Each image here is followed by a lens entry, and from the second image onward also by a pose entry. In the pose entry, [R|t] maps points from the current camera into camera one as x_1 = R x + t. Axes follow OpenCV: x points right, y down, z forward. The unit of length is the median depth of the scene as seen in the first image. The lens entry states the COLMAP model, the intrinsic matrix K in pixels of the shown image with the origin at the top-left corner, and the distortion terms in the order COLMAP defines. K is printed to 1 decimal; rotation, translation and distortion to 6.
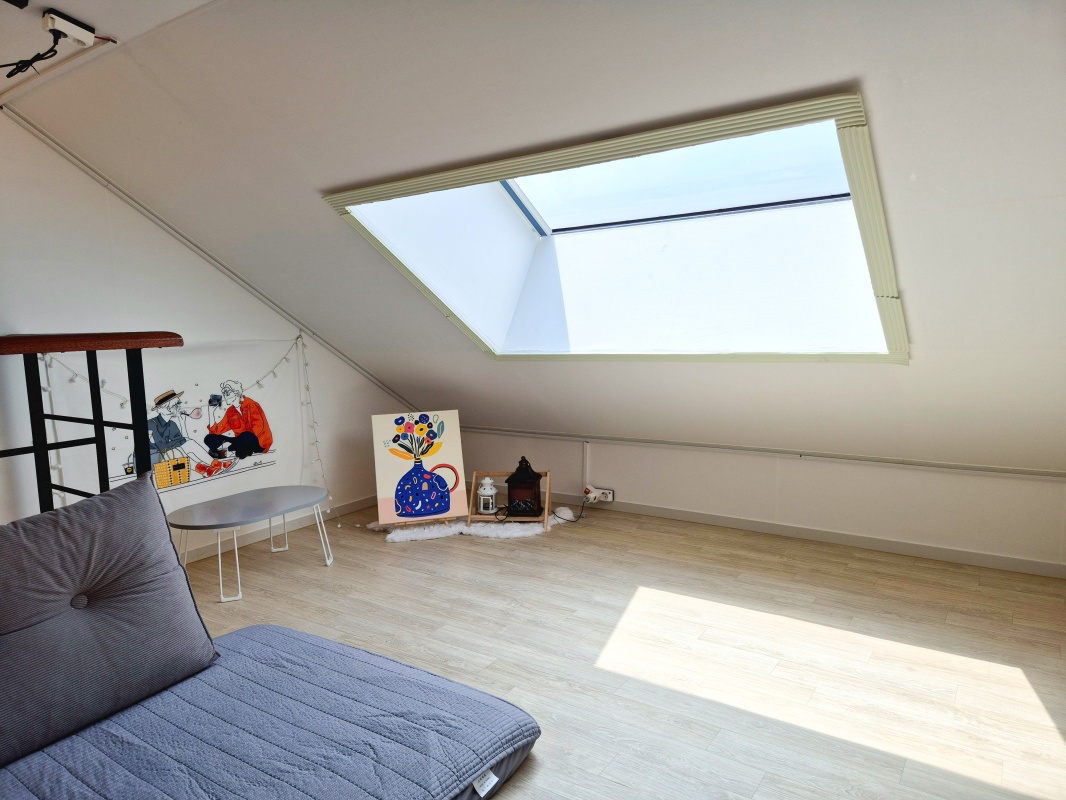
lens RADIAL K [[659.6, 0, 533.0], [0, 659.6, 400.0], [0, 0, 1]] dist [-0.001238, -0.000731]
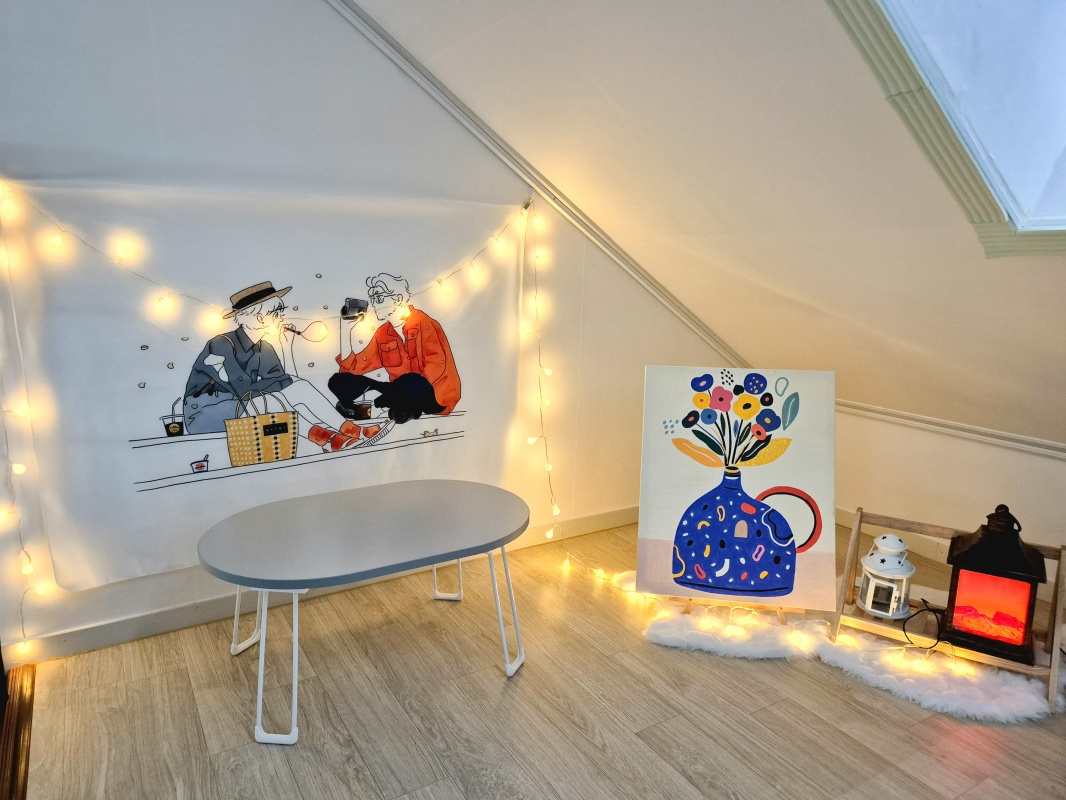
lens RADIAL K [[659.6, 0, 533.0], [0, 659.6, 400.0], [0, 0, 1]] dist [-0.001238, -0.000731]
pose [[0.901718, 0.121175, -0.414996, -0.115742], [-0.083497, 0.990656, 0.107838, 0.003157], [0.424185, -0.062588, 0.903410, 0.530771]]
